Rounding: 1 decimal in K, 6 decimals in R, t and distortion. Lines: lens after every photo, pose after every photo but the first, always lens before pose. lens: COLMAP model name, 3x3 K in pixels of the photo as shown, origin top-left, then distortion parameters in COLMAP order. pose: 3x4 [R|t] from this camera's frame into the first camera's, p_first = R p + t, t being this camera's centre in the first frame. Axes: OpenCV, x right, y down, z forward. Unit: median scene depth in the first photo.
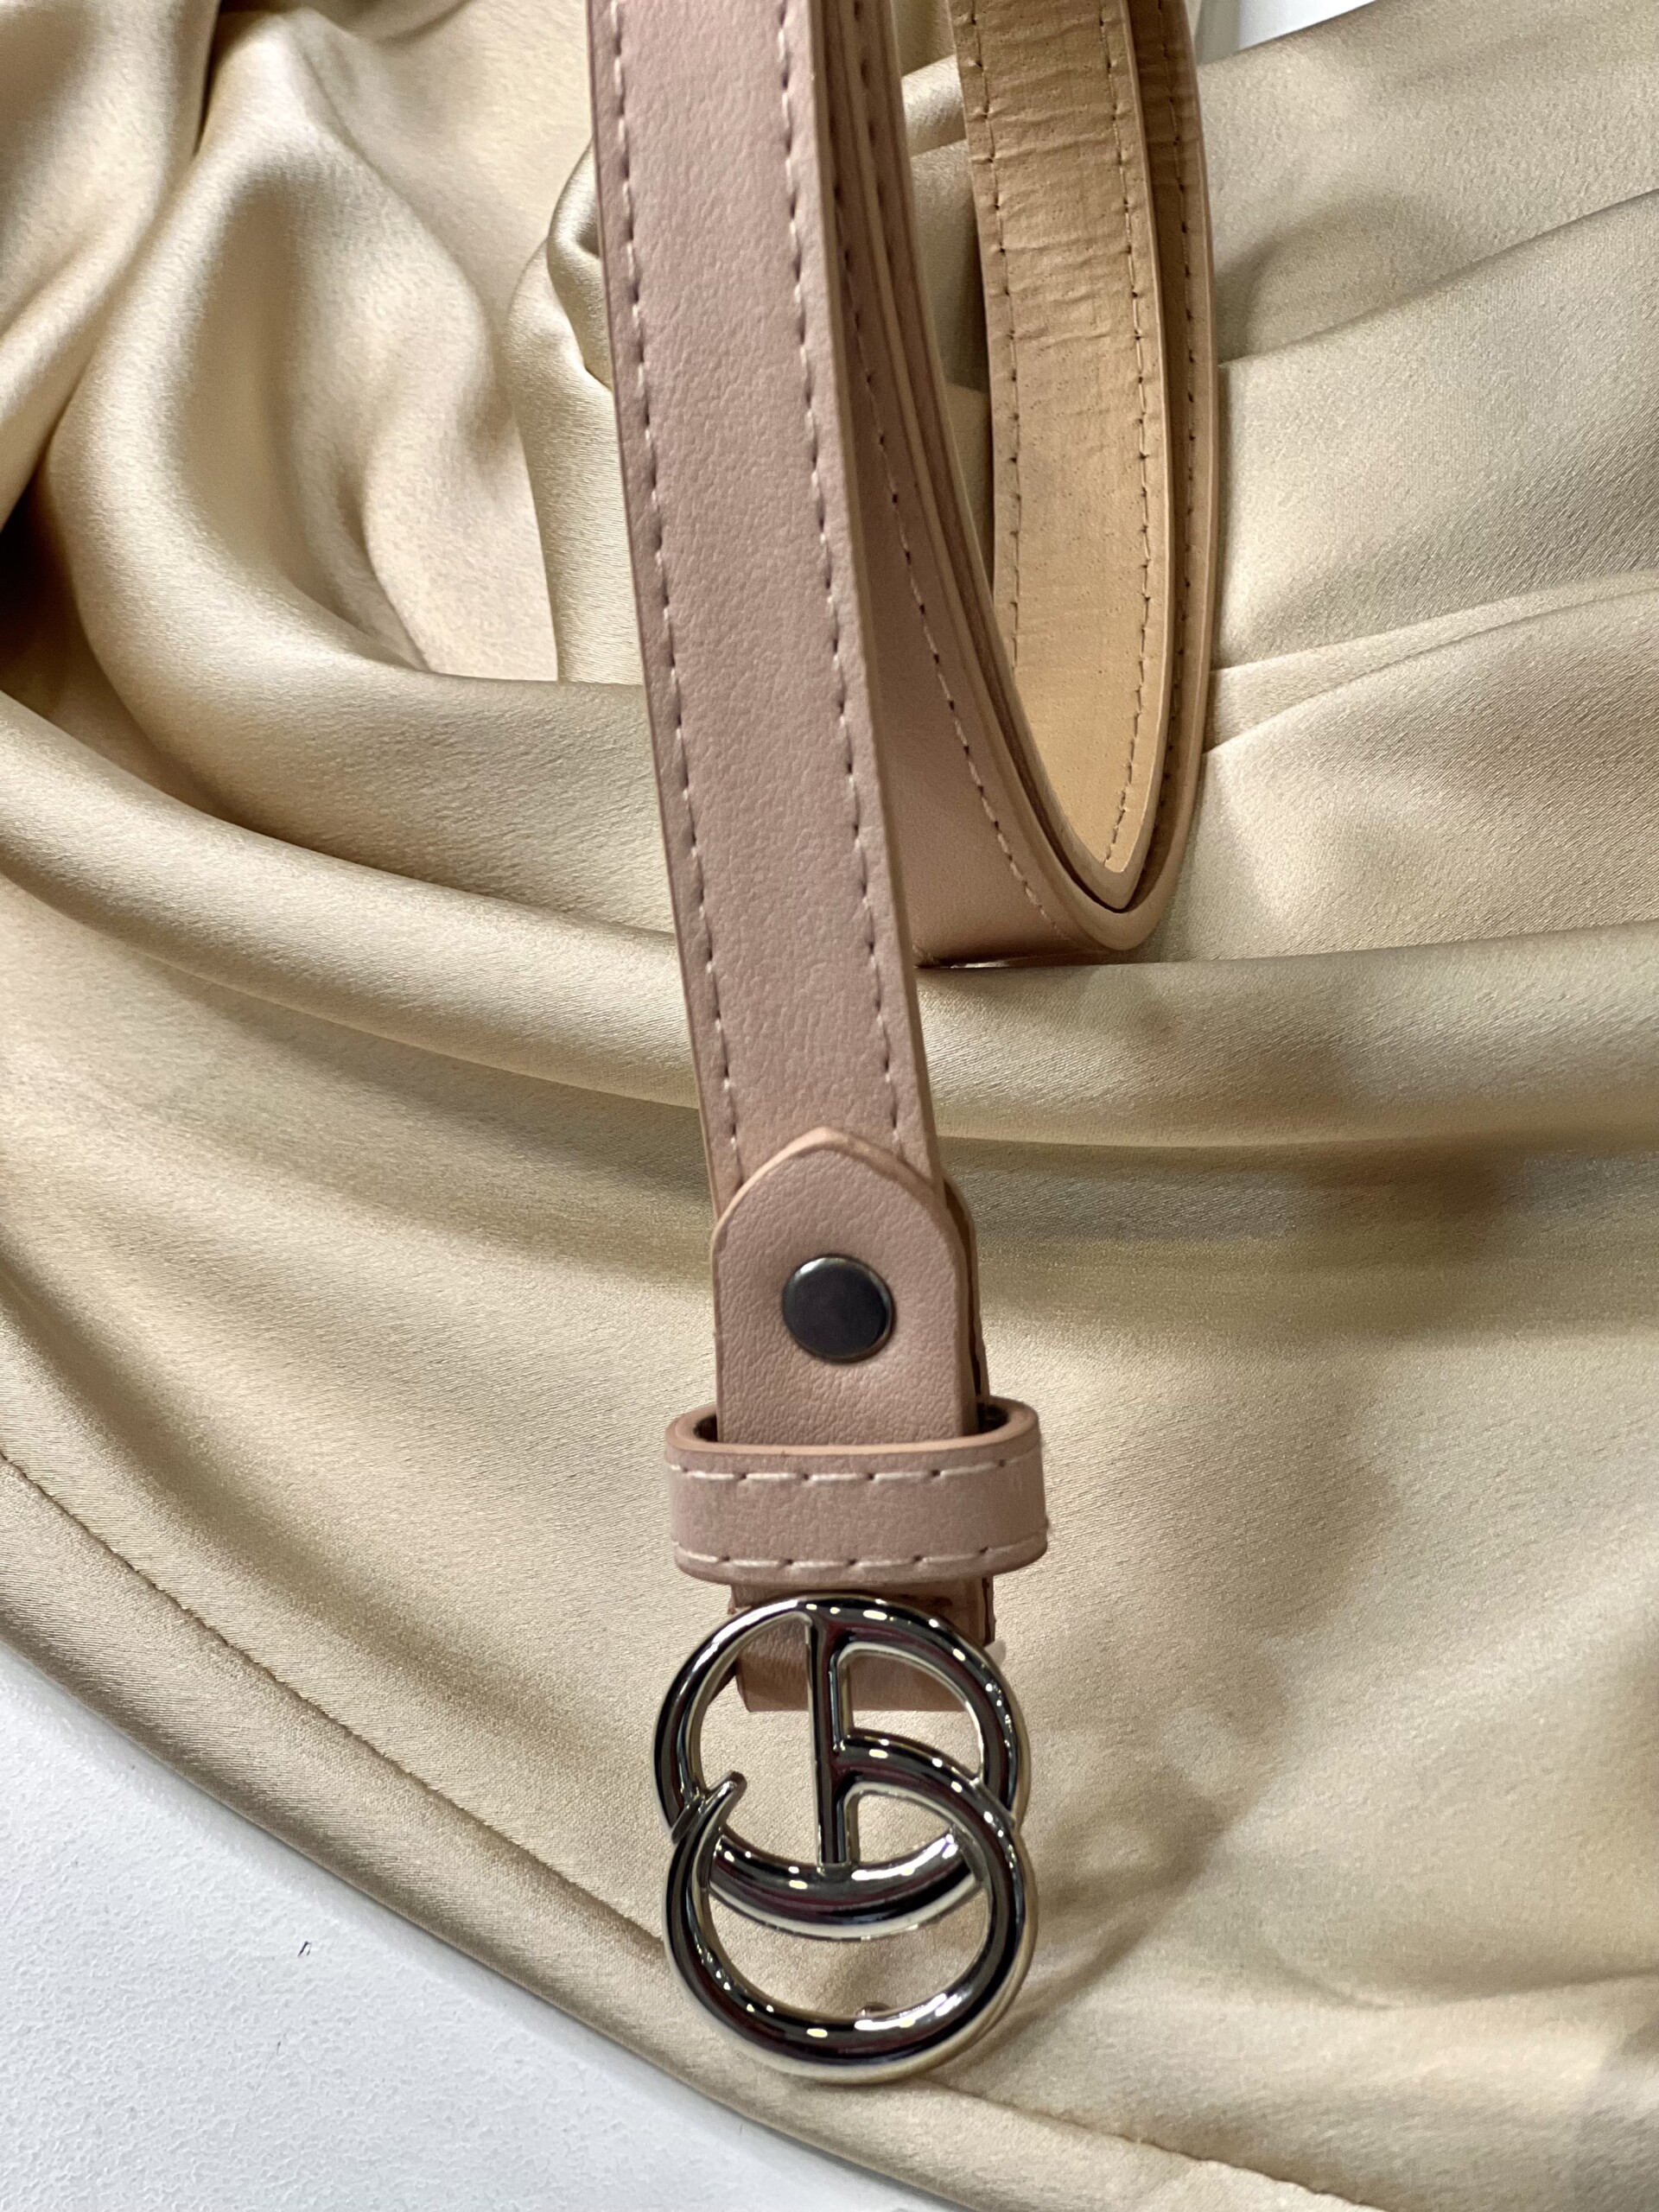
lens RADIAL K [[5017.0, 0, 868.5], [0, 5017.0, 1099.3], [0, 0, 1]] dist [-0.412632, 9.020273]
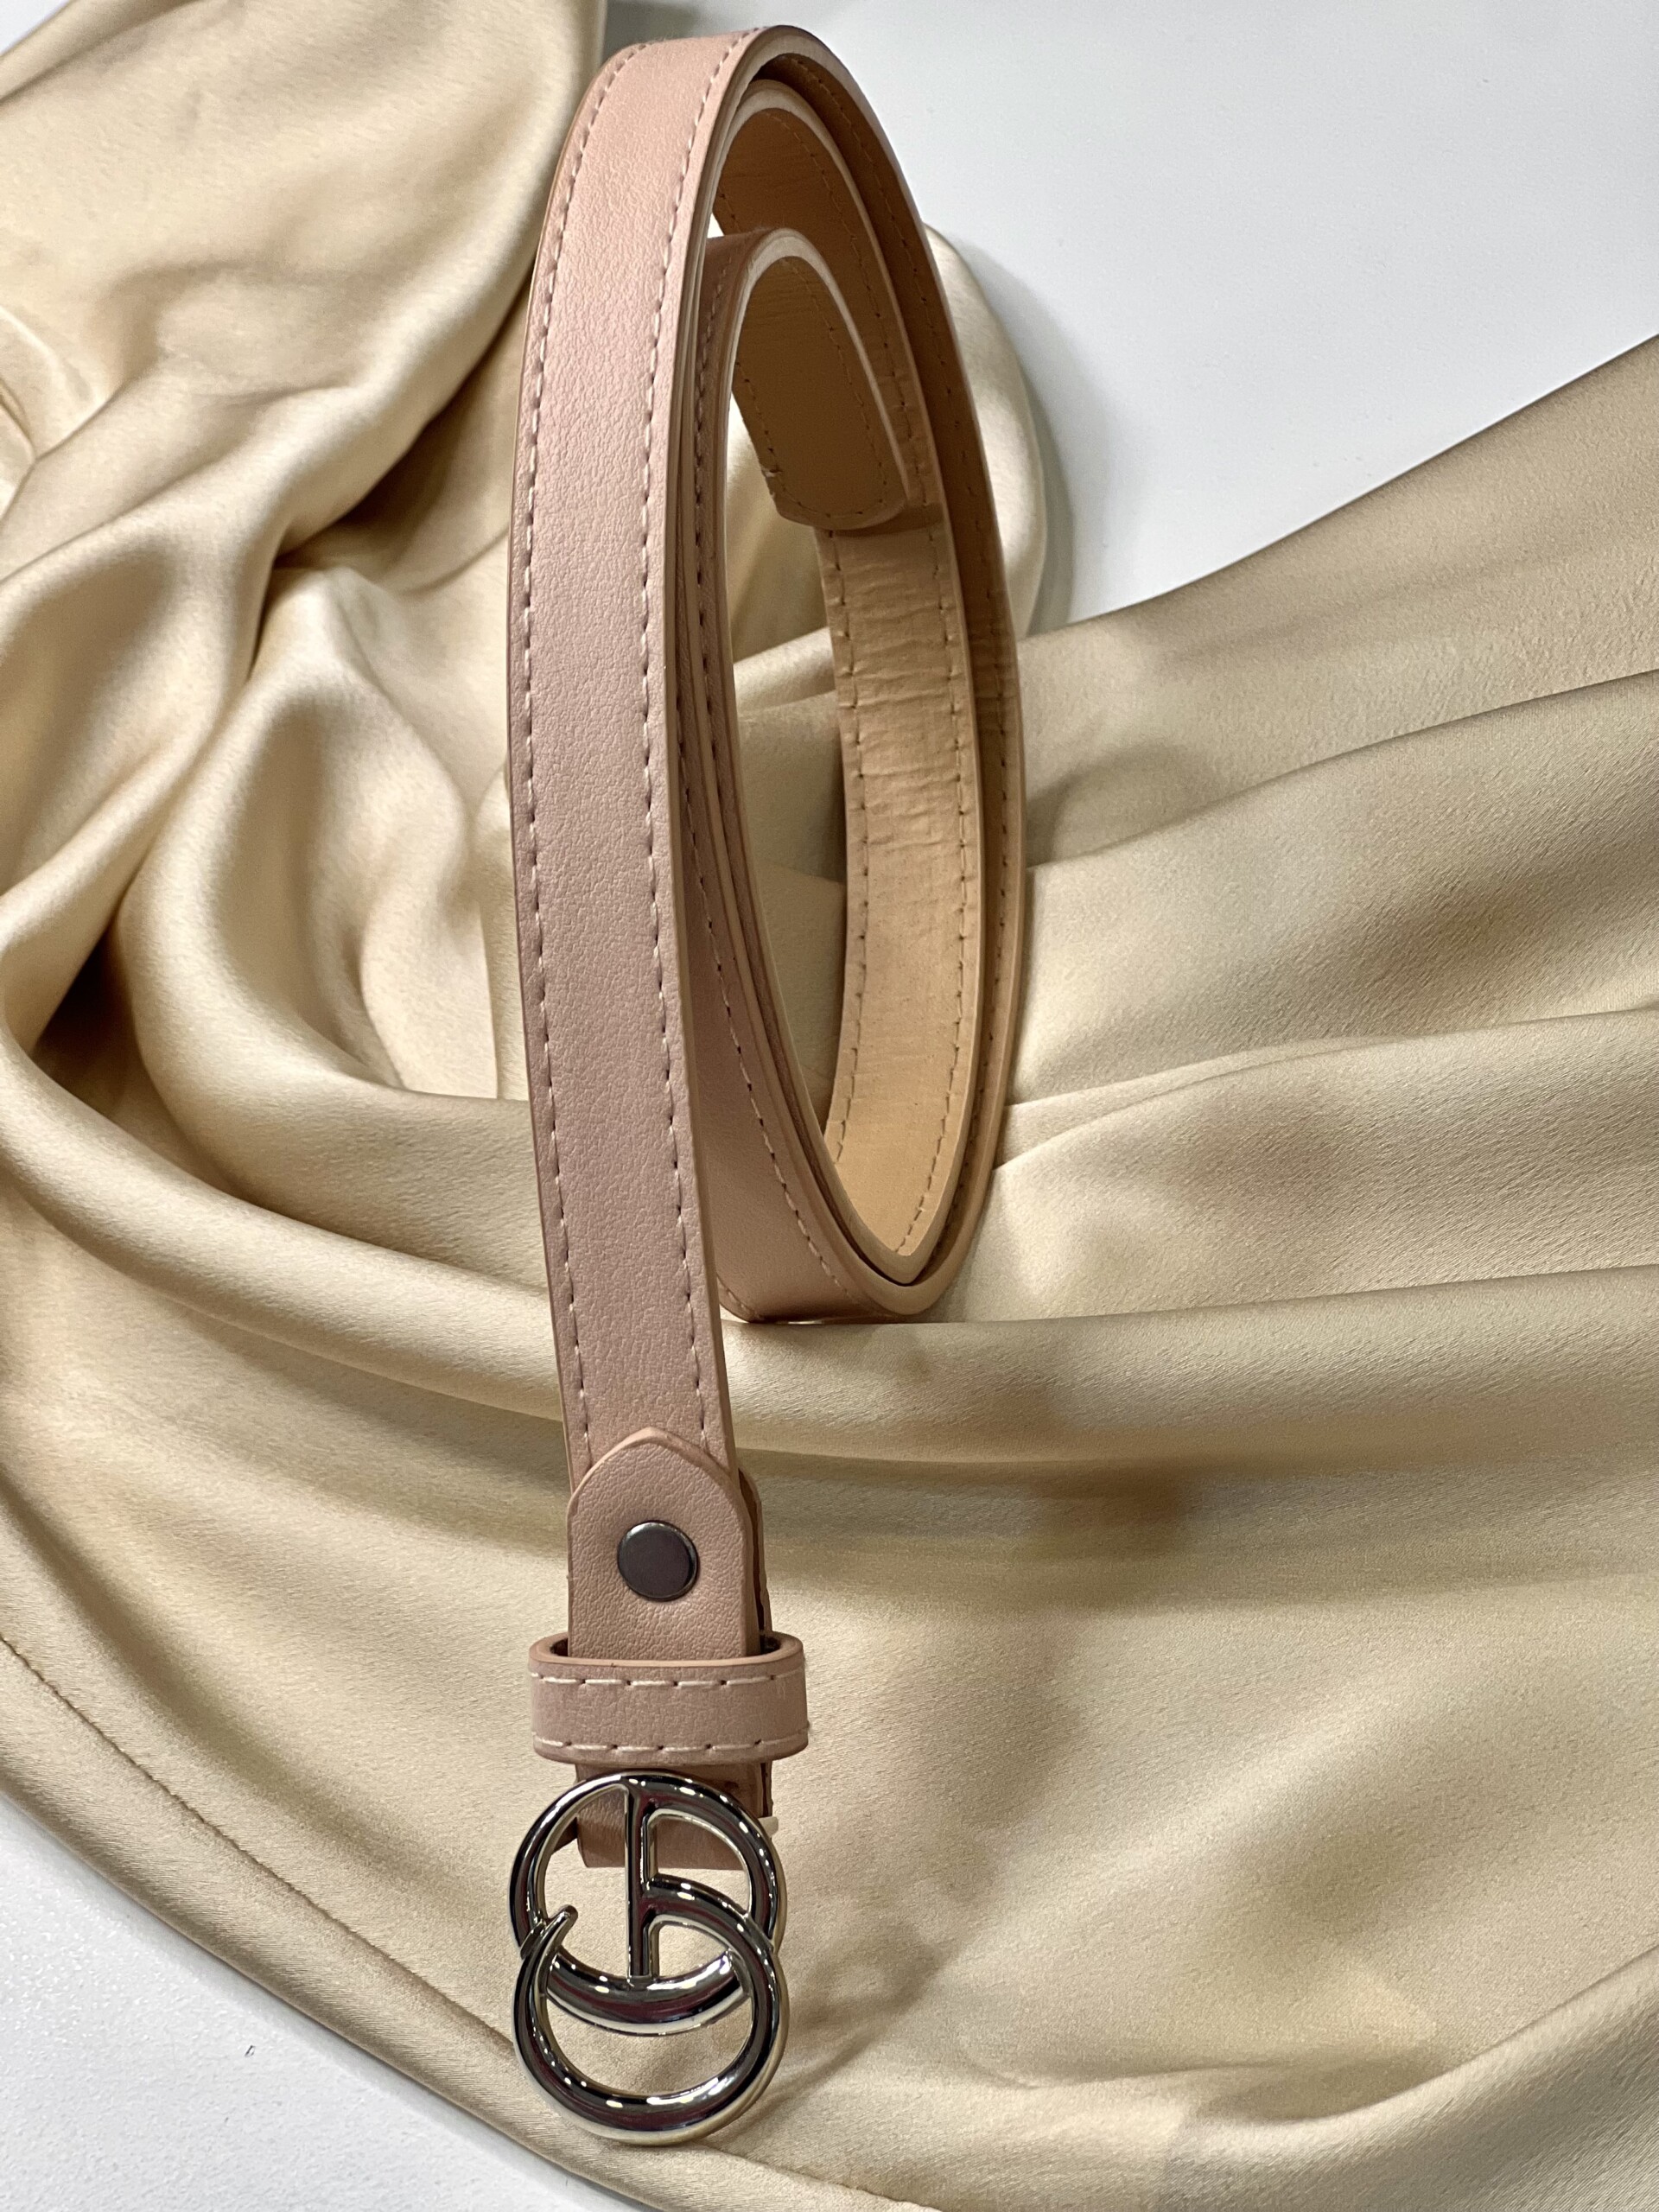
lens RADIAL K [[5017.0, 0, 868.5], [0, 5017.0, 1099.3], [0, 0, 1]] dist [-0.412632, 9.020273]
pose [[0.999365, 0.029813, -0.019517, 0.065074], [-0.031435, 0.995544, -0.088900, 0.031533], [0.016780, 0.089457, 0.995849, -0.317015]]
